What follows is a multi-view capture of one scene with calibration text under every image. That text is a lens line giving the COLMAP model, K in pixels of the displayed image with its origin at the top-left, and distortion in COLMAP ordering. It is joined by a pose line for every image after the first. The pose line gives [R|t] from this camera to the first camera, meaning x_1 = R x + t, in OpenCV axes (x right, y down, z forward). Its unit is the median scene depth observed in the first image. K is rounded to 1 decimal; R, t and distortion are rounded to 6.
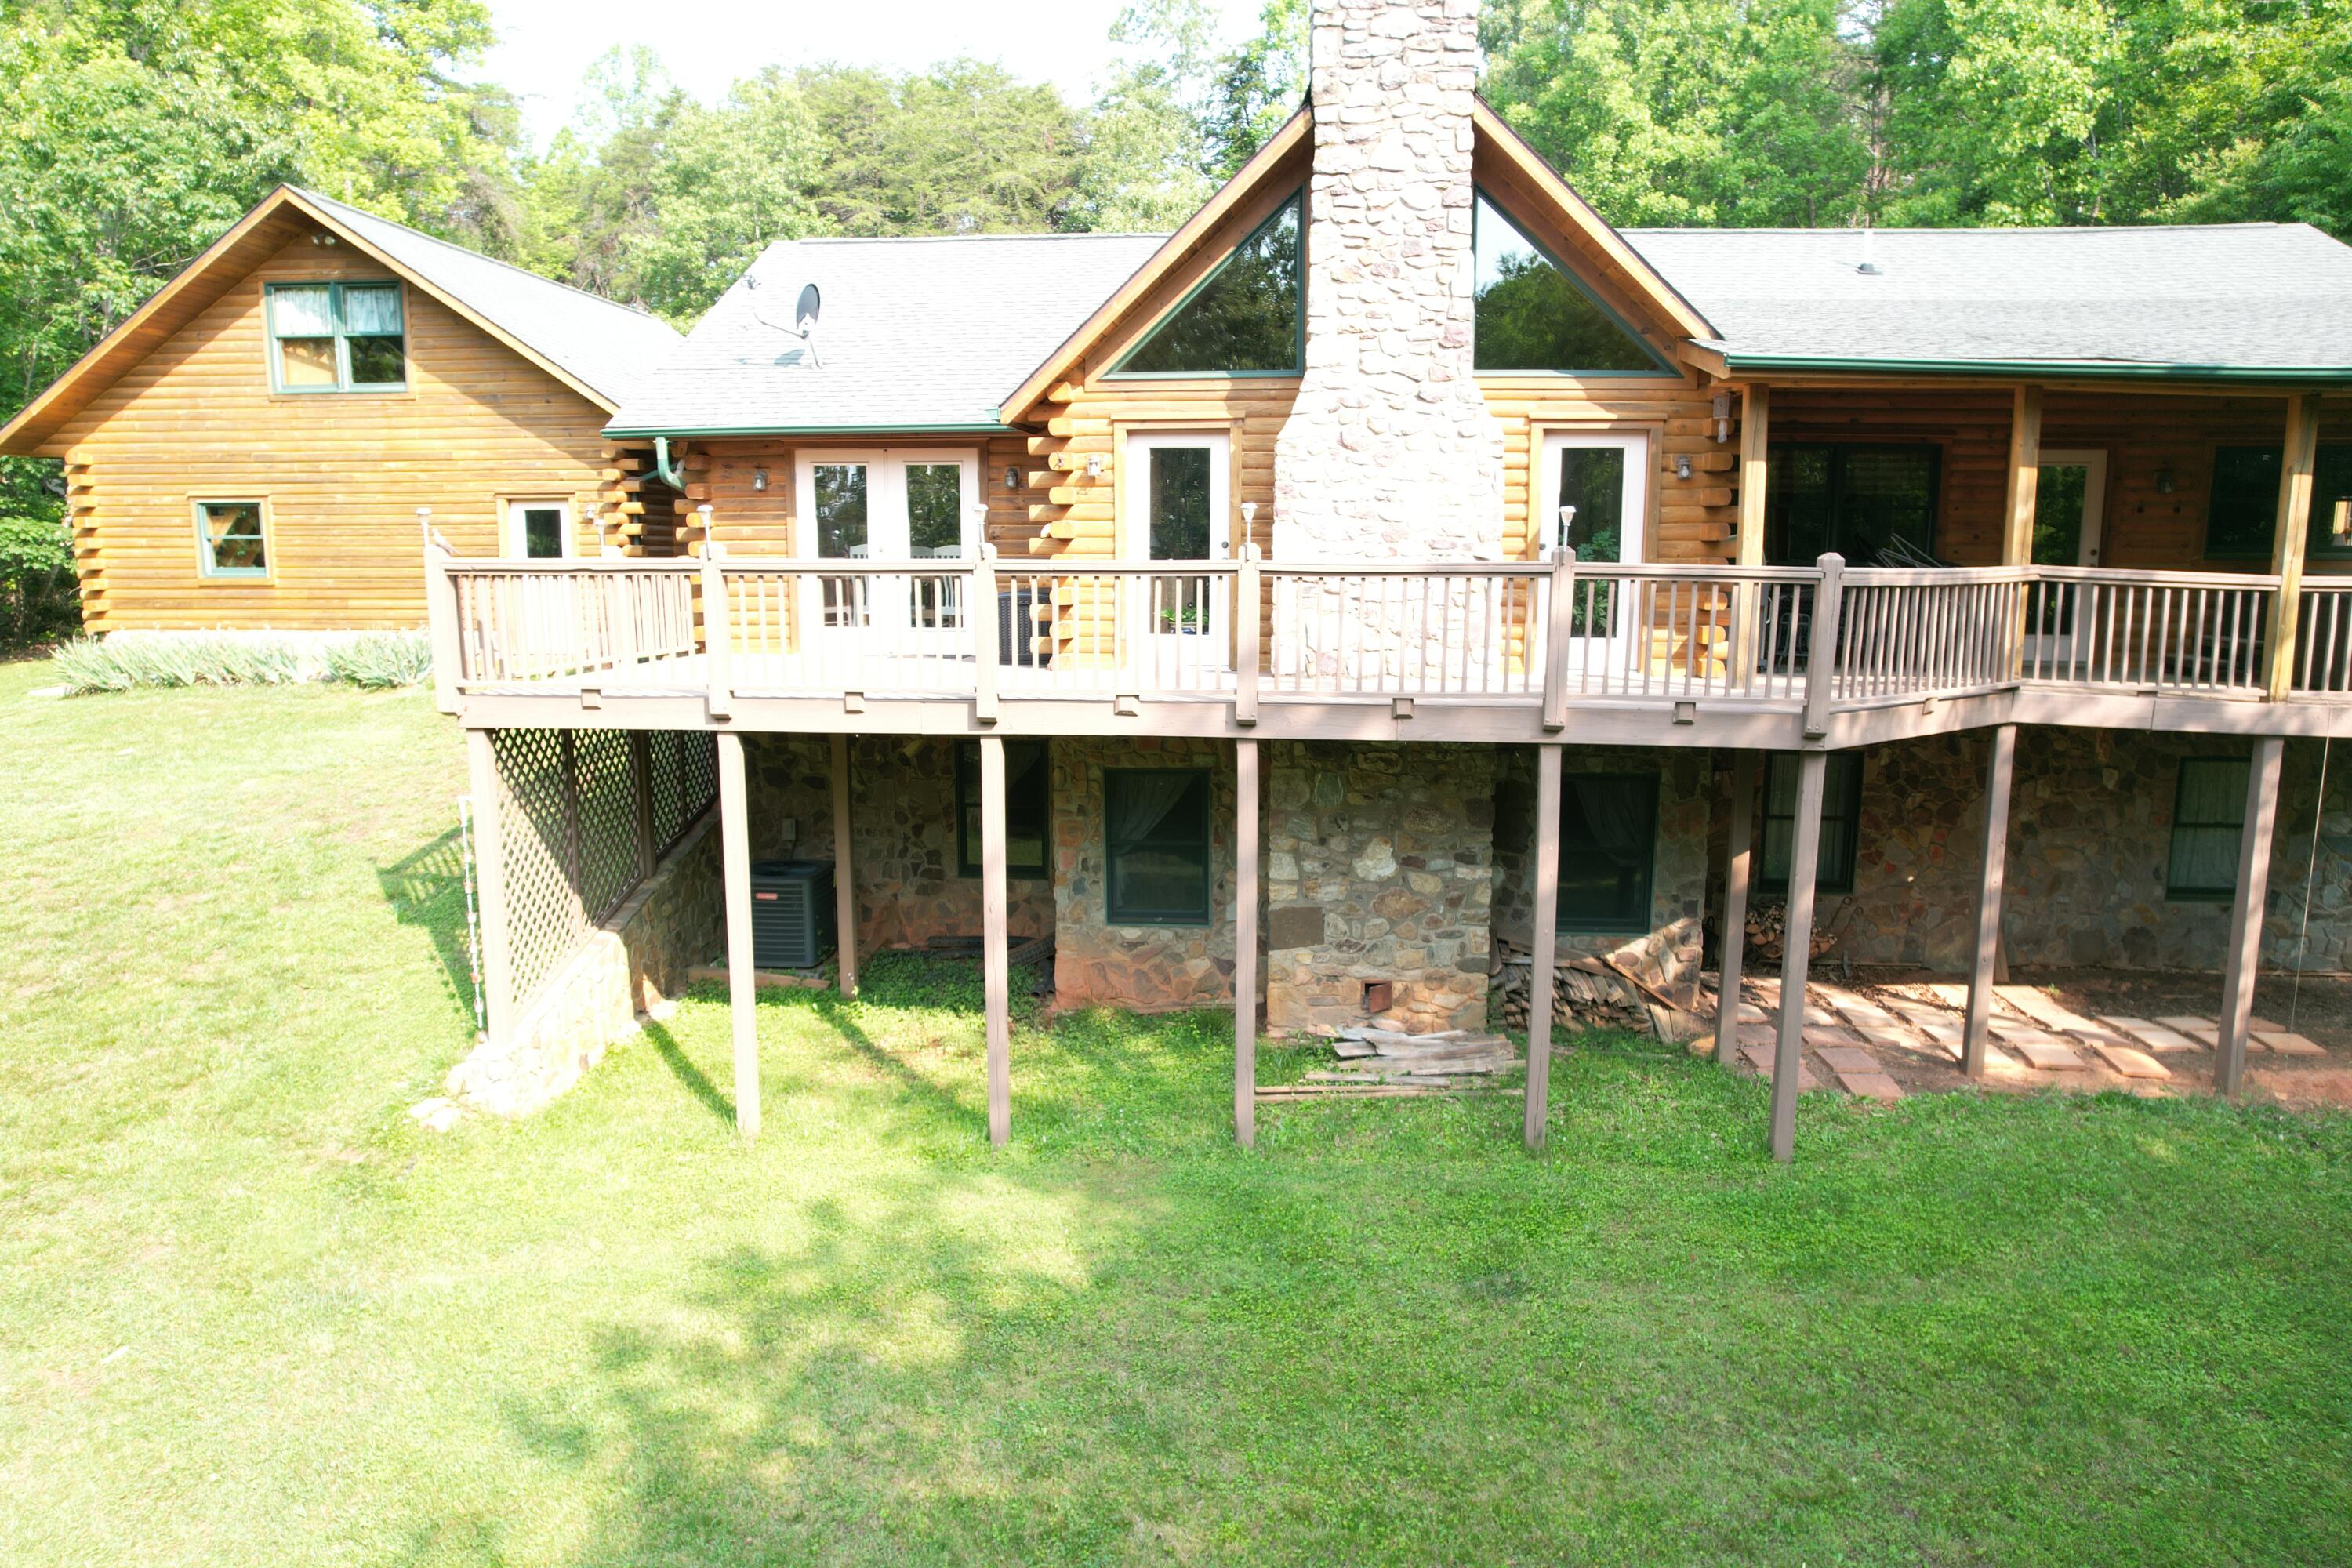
lens RADIAL K [[1510.4, 0, 1188.6], [0, 1510.4, 800.0], [0, 0, 1]] dist [-0.080218, 0.070789]
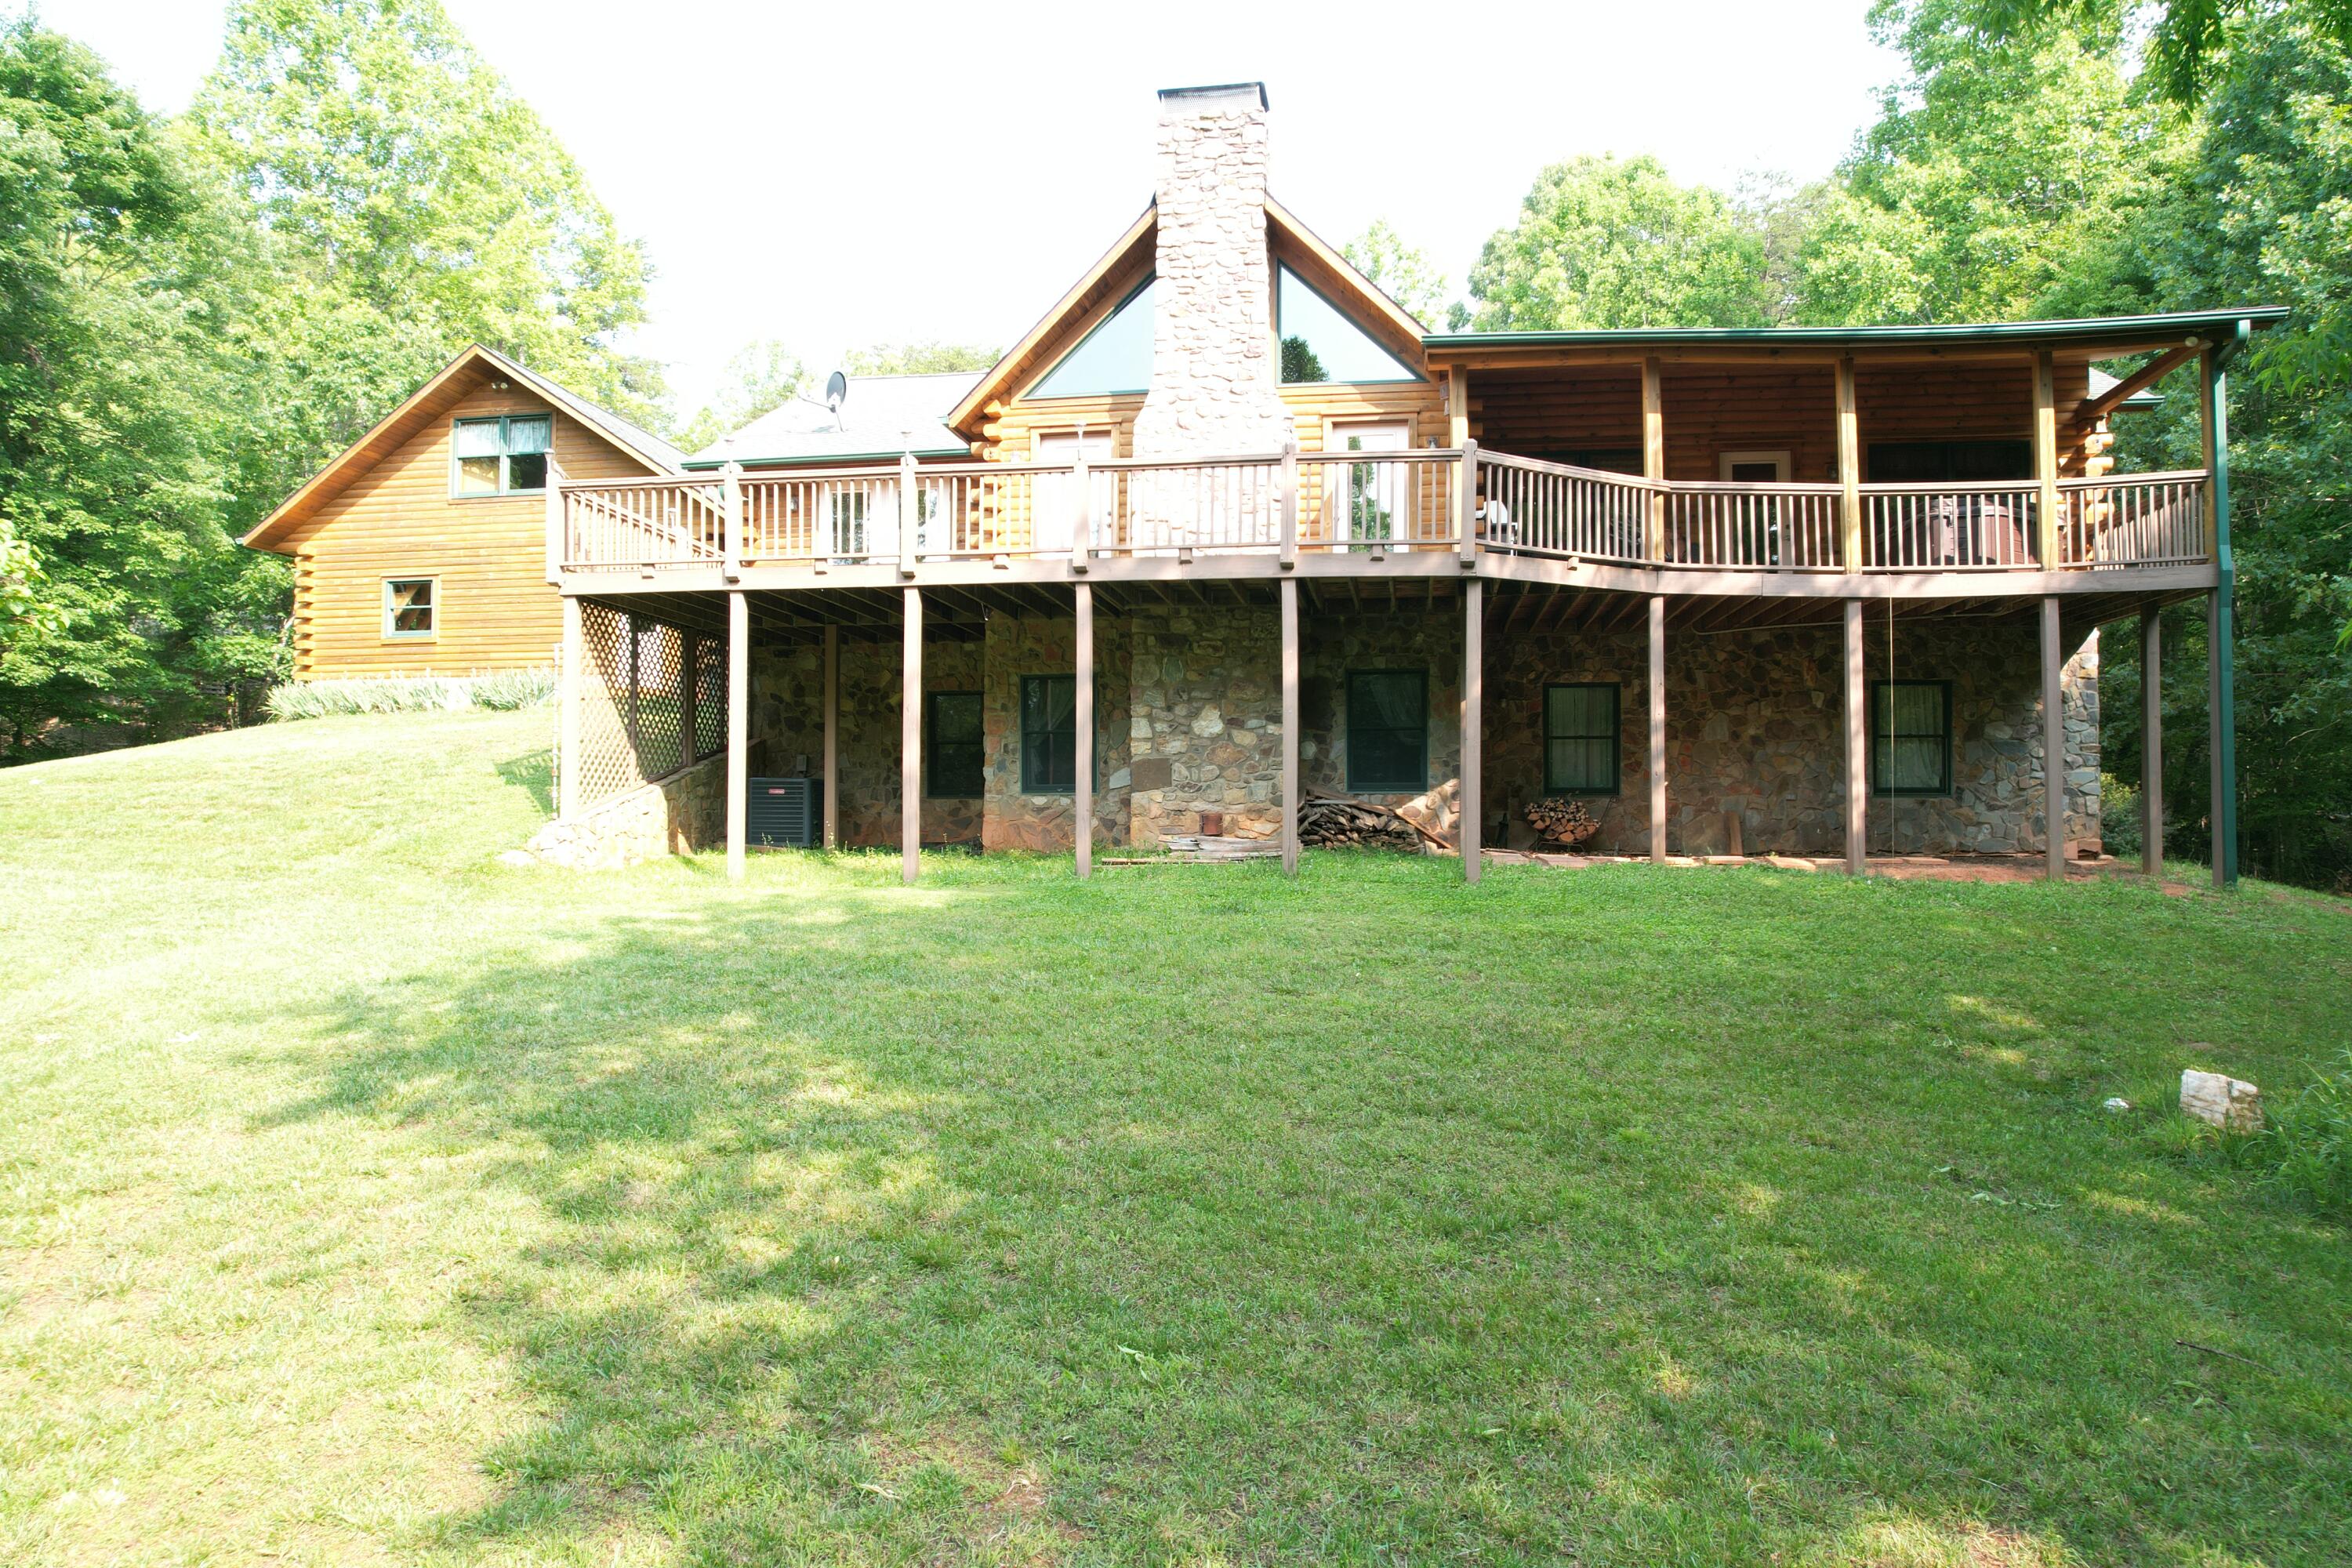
lens RADIAL K [[1477.2, 0, 1176.0], [0, 1477.2, 784.0], [0, 0, 1]] dist [-0.061982, 0.040672]
pose [[0.997476, -0.002678, -0.070951, 0.180593], [-0.010607, 0.982455, -0.186197, 0.326432], [0.070205, 0.186480, 0.979947, -0.278460]]
